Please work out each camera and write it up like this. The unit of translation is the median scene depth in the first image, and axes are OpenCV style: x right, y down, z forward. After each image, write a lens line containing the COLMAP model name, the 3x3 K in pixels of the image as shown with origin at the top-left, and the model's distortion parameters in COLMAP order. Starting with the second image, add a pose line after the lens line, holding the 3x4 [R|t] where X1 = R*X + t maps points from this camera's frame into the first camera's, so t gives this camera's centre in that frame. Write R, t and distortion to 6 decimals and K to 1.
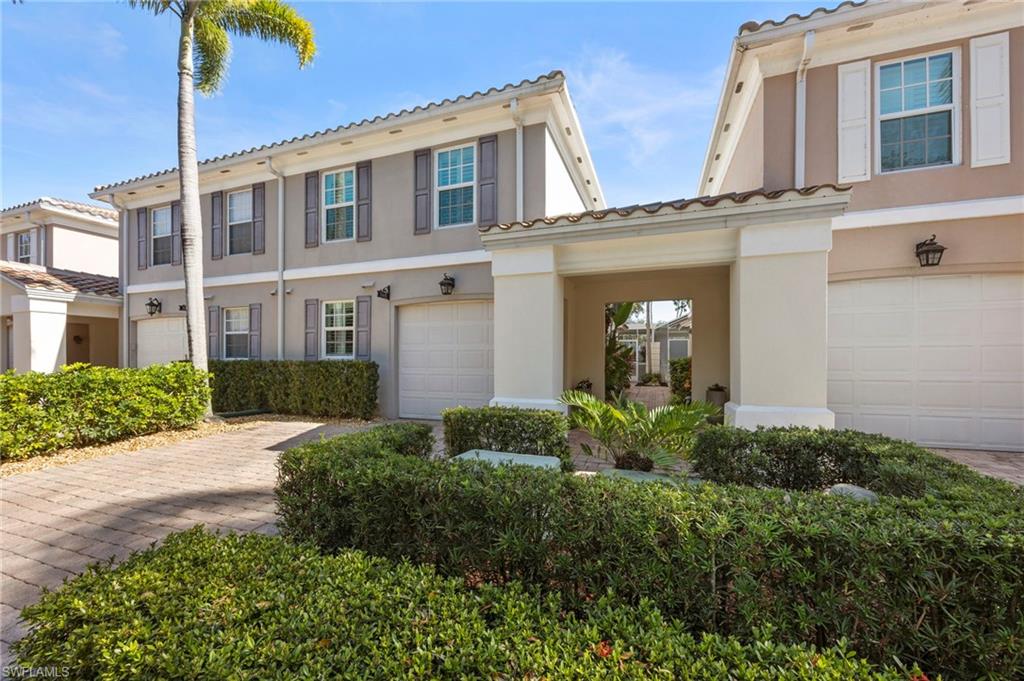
lens RADIAL K [[398.9, 0, 510.9], [0, 398.9, 362.4], [0, 0, 1]] dist [0.002555, -0.003018]
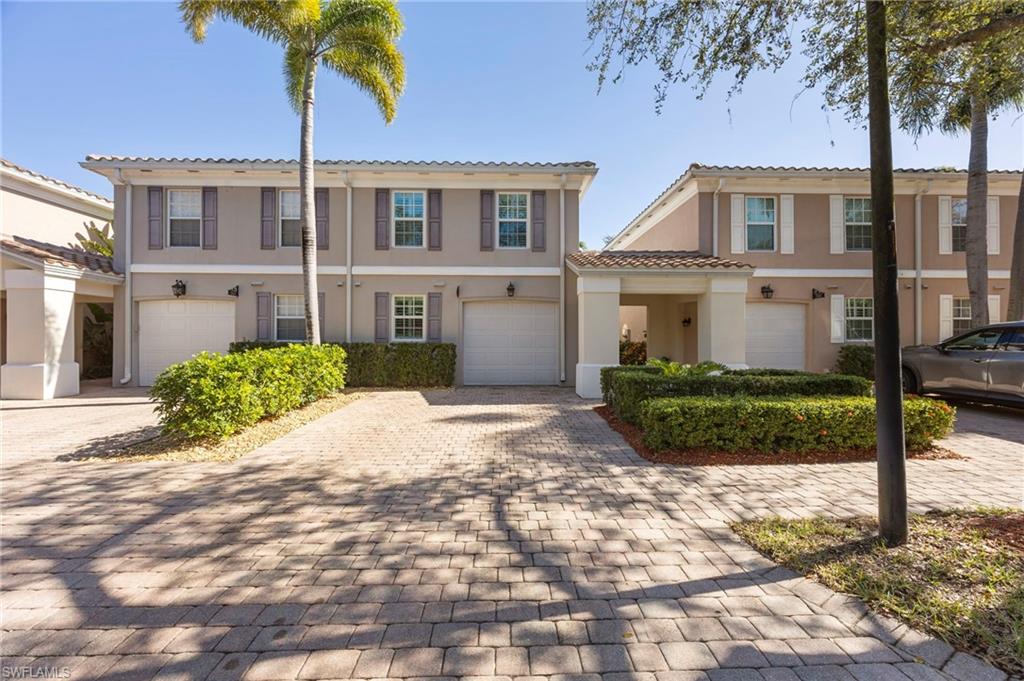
lens RADIAL K [[390.4, 0, 514.8], [0, 390.4, 344.0], [0, 0, 1]] dist [-0.001336, -0.000376]
pose [[0.930795, 0.001000, 0.365541, -0.566391], [0.001411, 0.999979, -0.006328, 0.008048], [-0.365539, 0.006406, 0.930774, -0.261366]]
